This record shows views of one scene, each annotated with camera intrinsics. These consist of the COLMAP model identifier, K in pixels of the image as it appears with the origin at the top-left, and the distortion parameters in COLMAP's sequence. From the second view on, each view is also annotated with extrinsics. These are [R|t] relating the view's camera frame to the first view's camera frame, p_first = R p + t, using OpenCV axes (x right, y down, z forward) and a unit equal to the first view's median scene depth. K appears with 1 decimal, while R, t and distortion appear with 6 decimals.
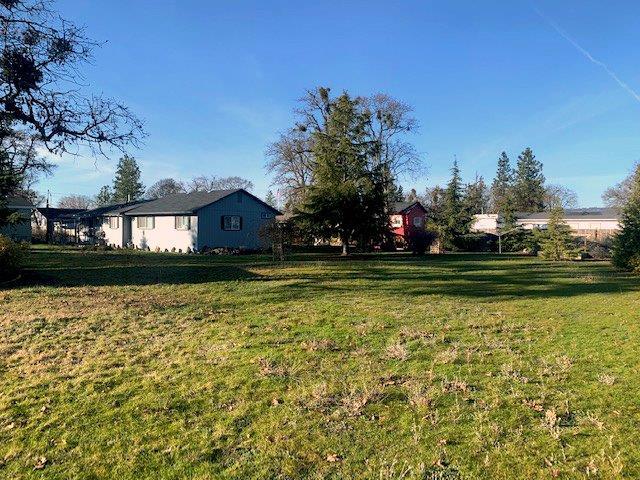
lens RADIAL K [[483.4, 0, 321.3], [0, 483.4, 239.3], [0, 0, 1]] dist [0.001091, 0.000228]
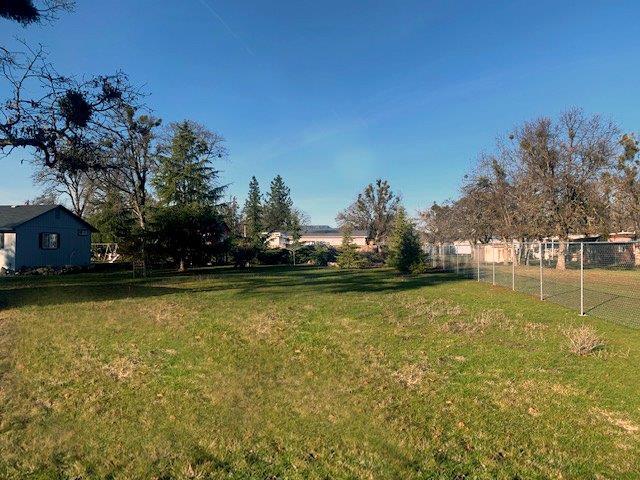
lens RADIAL K [[483.4, 0, 320.5], [0, 483.4, 240.7], [0, 0, 1]] dist [0.001091, 0.000228]
pose [[0.840742, -0.001934, 0.541432, -0.227284], [0.017446, 0.999571, -0.023520, -0.002349], [-0.541155, 0.029221, 0.840415, -0.057254]]
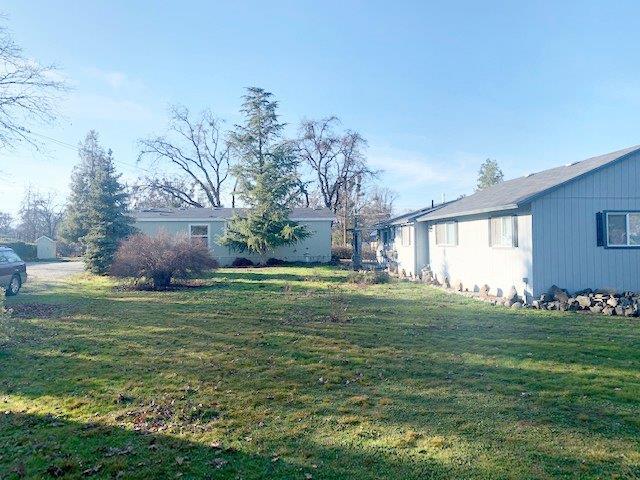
lens RADIAL K [[483.4, 0, 320.9], [0, 483.4, 239.1], [0, 0, 1]] dist [0.001091, 0.000228]
pose [[0.723178, -0.007531, -0.690621, -0.085516], [-0.016854, 0.999450, -0.028548, -0.010409], [0.690456, 0.032285, 0.722653, 0.488931]]
